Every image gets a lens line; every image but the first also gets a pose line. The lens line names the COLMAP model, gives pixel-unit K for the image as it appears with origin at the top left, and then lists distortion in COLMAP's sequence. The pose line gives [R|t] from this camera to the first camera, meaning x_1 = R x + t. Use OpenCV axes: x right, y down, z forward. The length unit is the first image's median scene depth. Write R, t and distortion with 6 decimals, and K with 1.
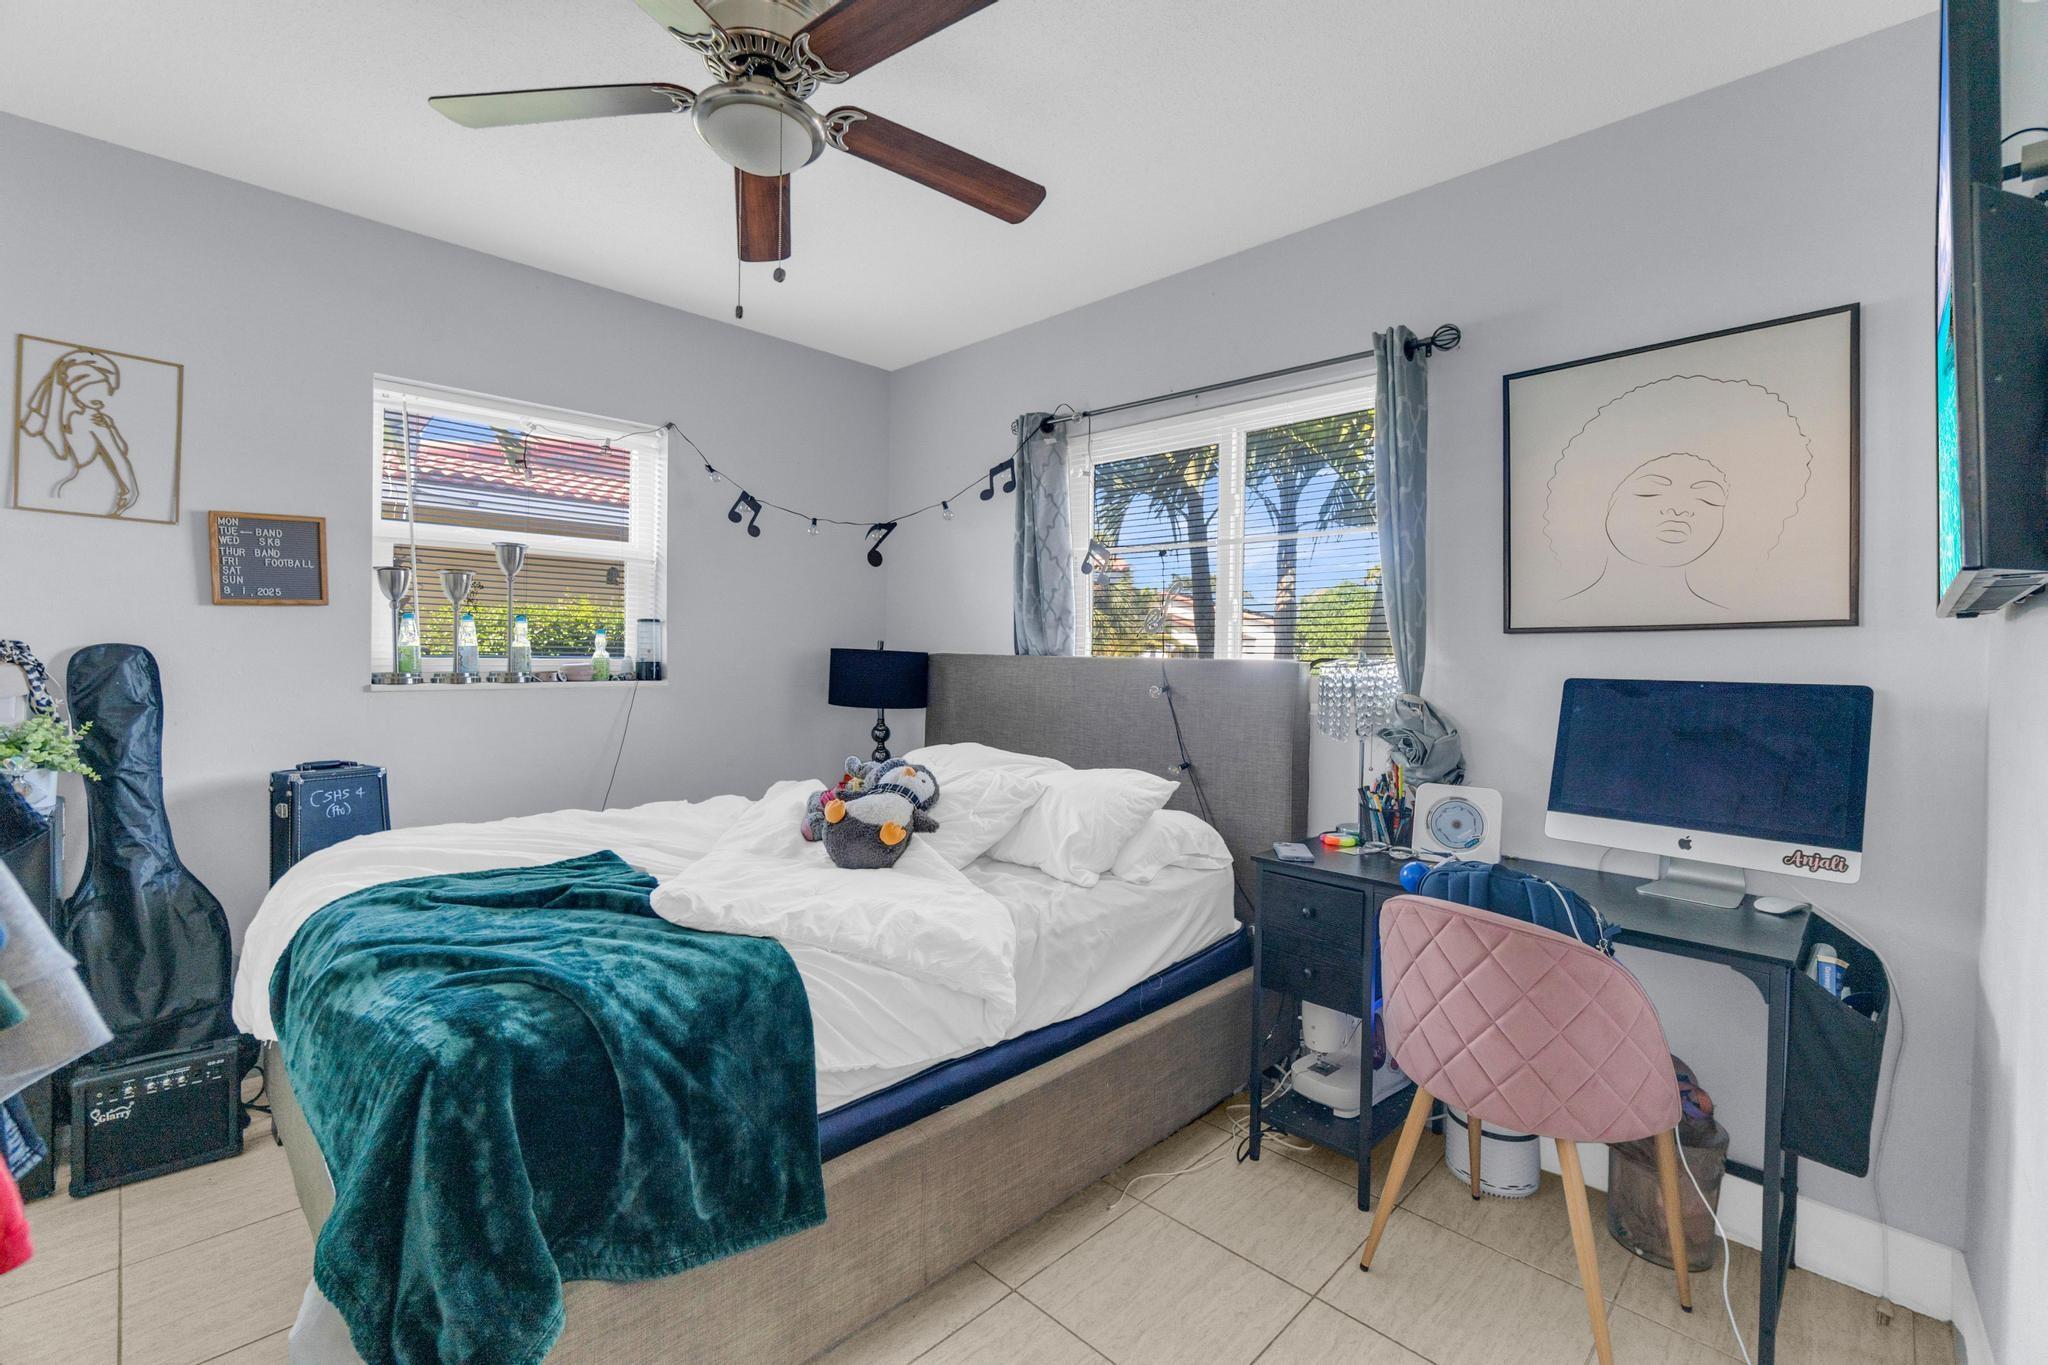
lens RADIAL K [[900.1, 0, 1001.9], [0, 900.1, 661.8], [0, 0, 1]] dist [-0.003394, -0.000100]
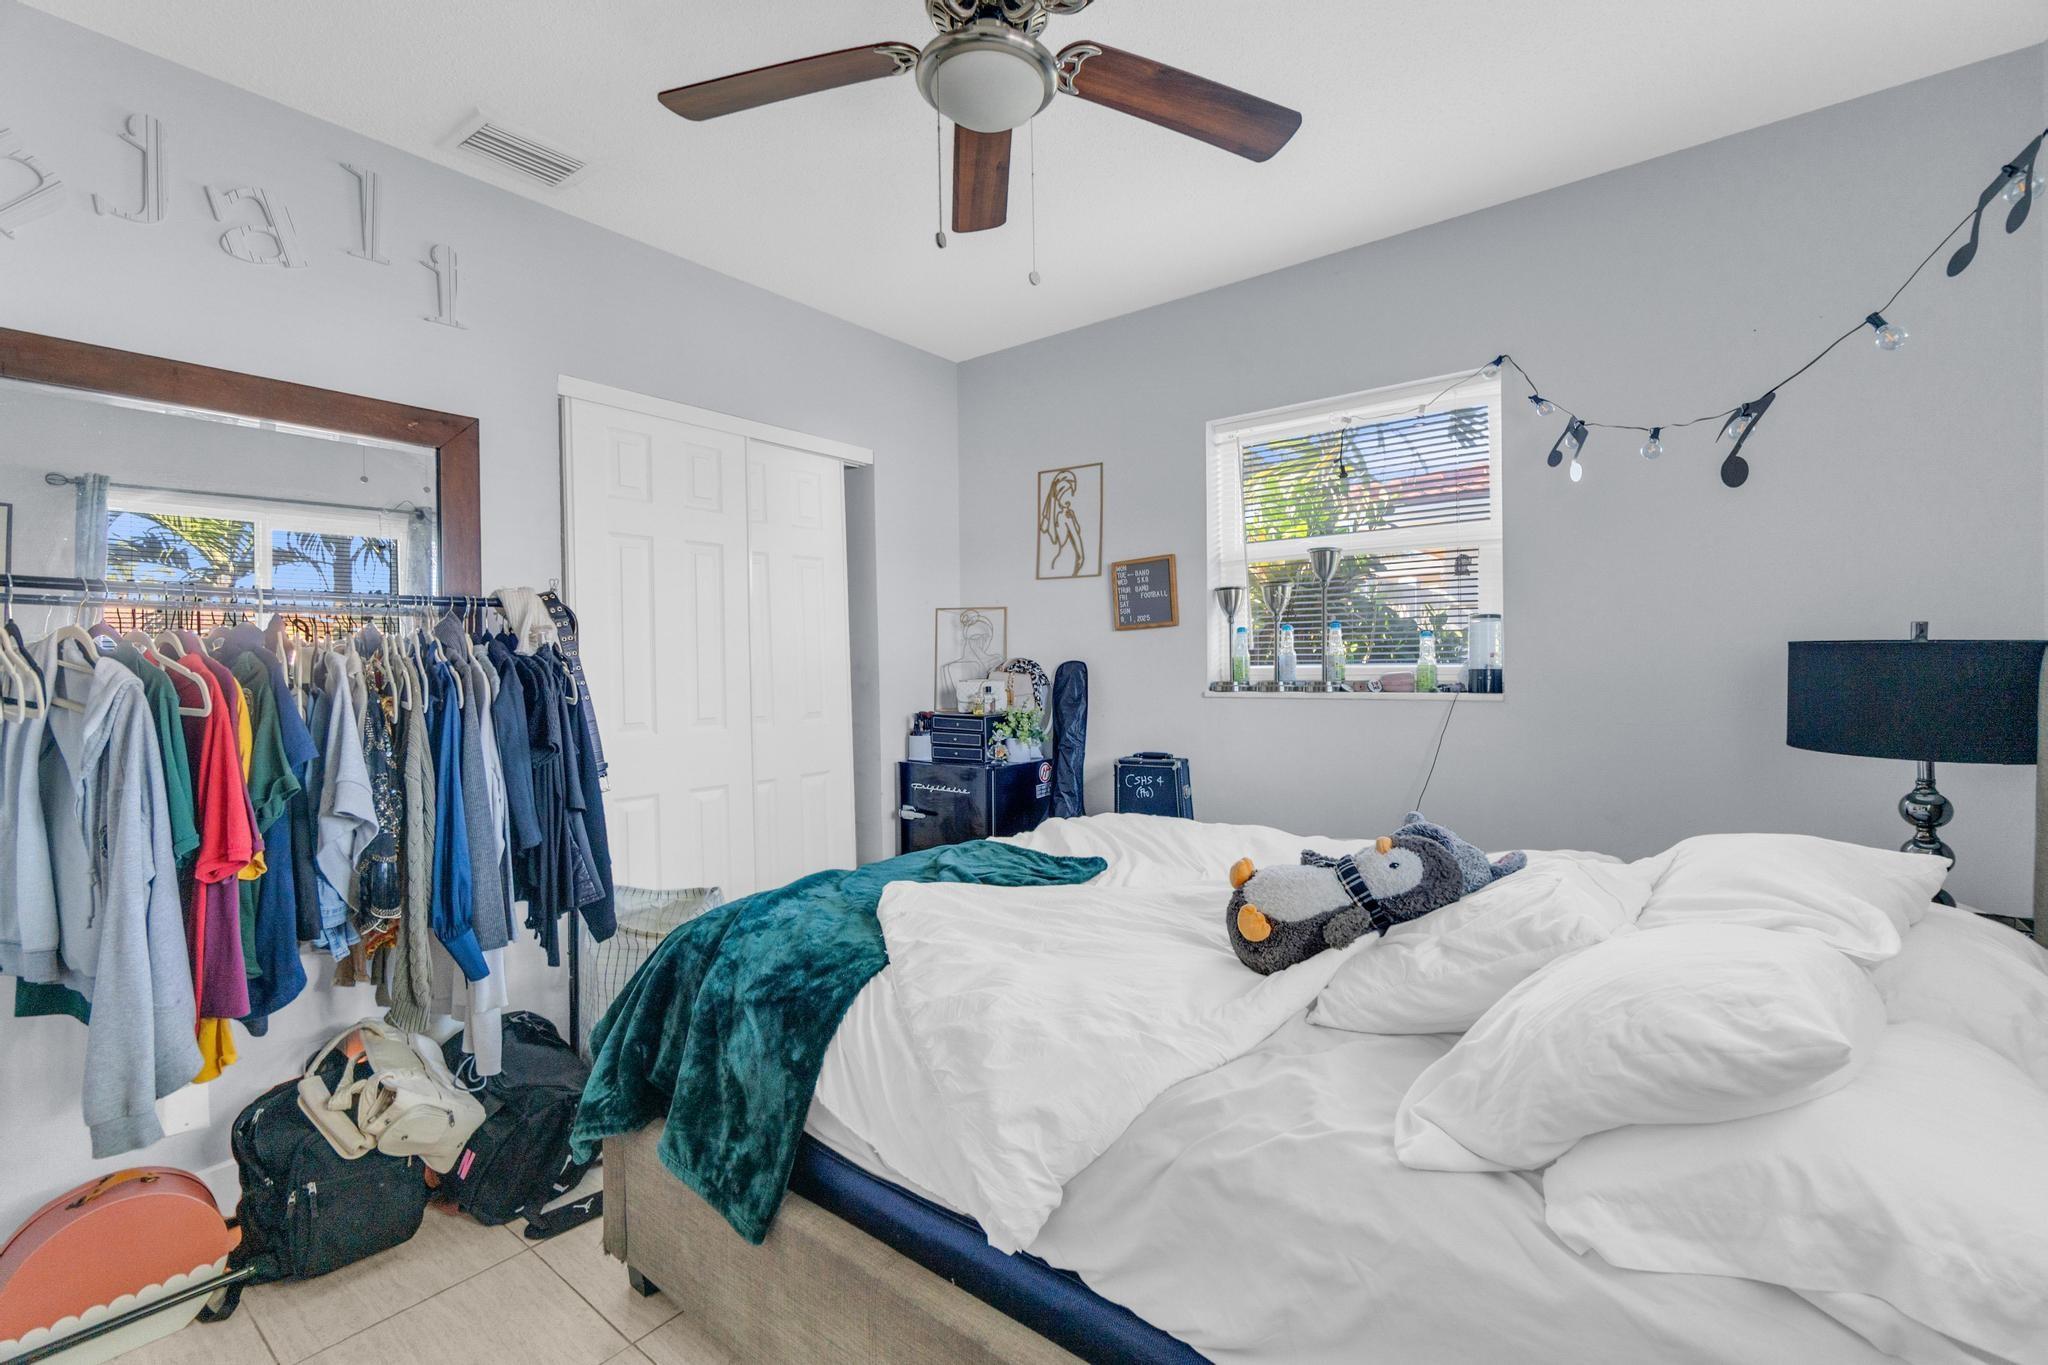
lens RADIAL K [[900.1, 0, 1001.9], [0, 900.1, 661.8], [0, 0, 1]] dist [-0.003394, -0.000100]
pose [[0.102552, -0.021187, -0.994502, 0.416205], [0.002219, 0.999776, -0.021070, 0.011130], [0.994725, -0.000046, 0.102576, 0.609612]]
